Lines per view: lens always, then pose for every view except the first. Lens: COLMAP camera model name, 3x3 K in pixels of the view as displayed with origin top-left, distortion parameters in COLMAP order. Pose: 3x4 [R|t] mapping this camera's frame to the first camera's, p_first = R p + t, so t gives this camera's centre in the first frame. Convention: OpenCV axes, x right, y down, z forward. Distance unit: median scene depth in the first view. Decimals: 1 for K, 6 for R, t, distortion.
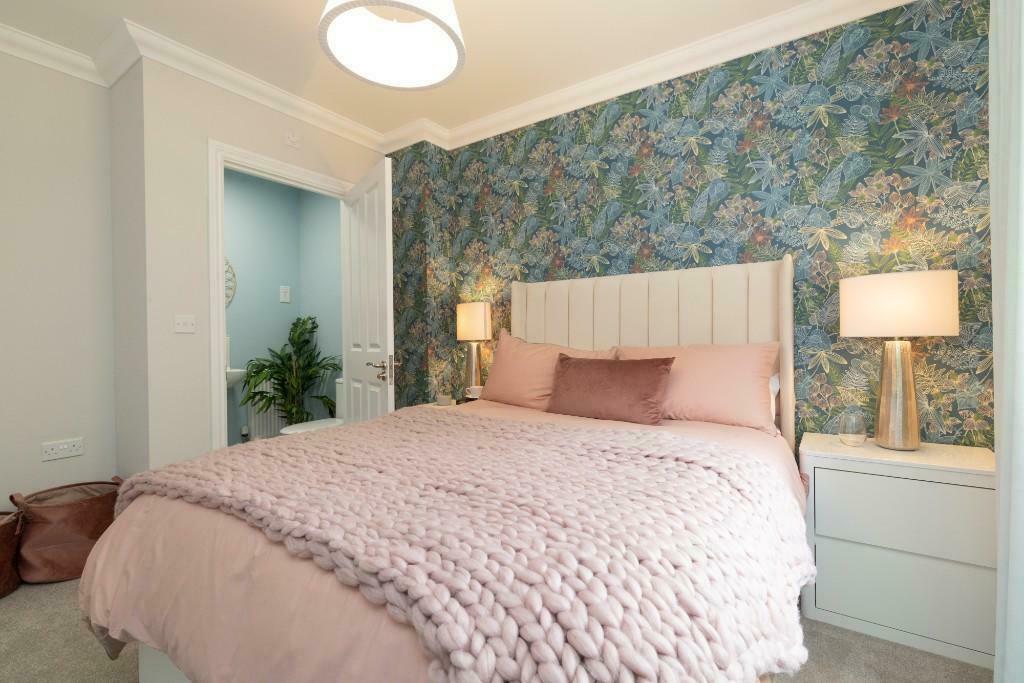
lens RADIAL K [[457.1, 0, 512.0], [0, 457.1, 341.5], [0, 0, 1]] dist [-0.000770, -0.000687]
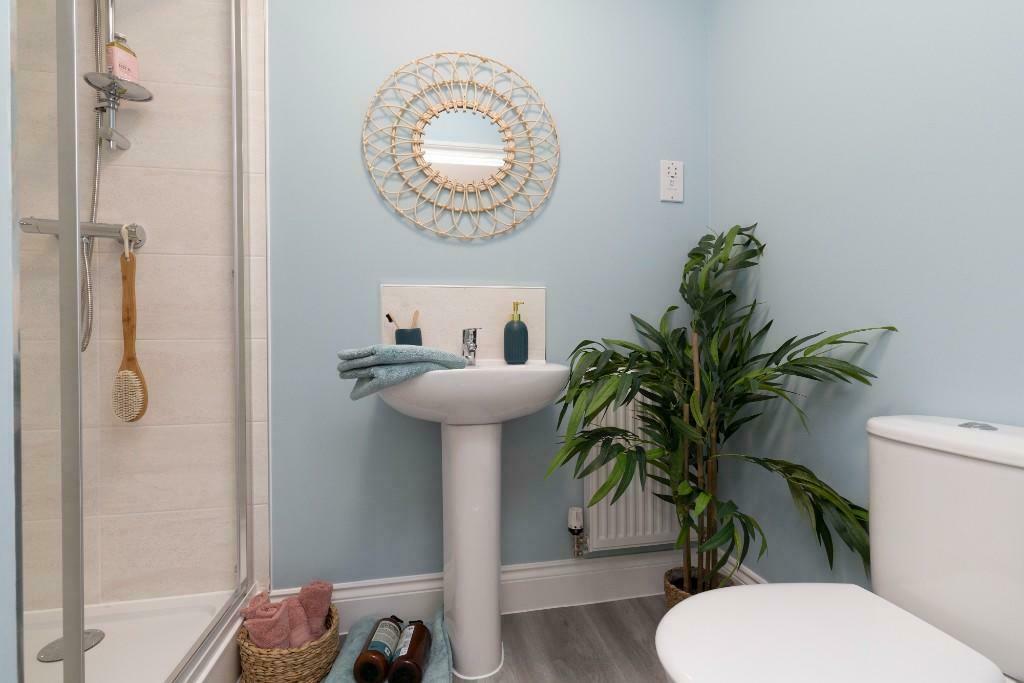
lens RADIAL K [[457.1, 0, 512.0], [0, 457.1, 341.5], [0, 0, 1]] dist [-0.000770, -0.000687]
pose [[0.705086, 0.003813, -0.709112, -0.343848], [-0.000697, 0.999989, 0.004685, 0.038375], [0.709122, -0.002809, 0.705080, 0.684017]]
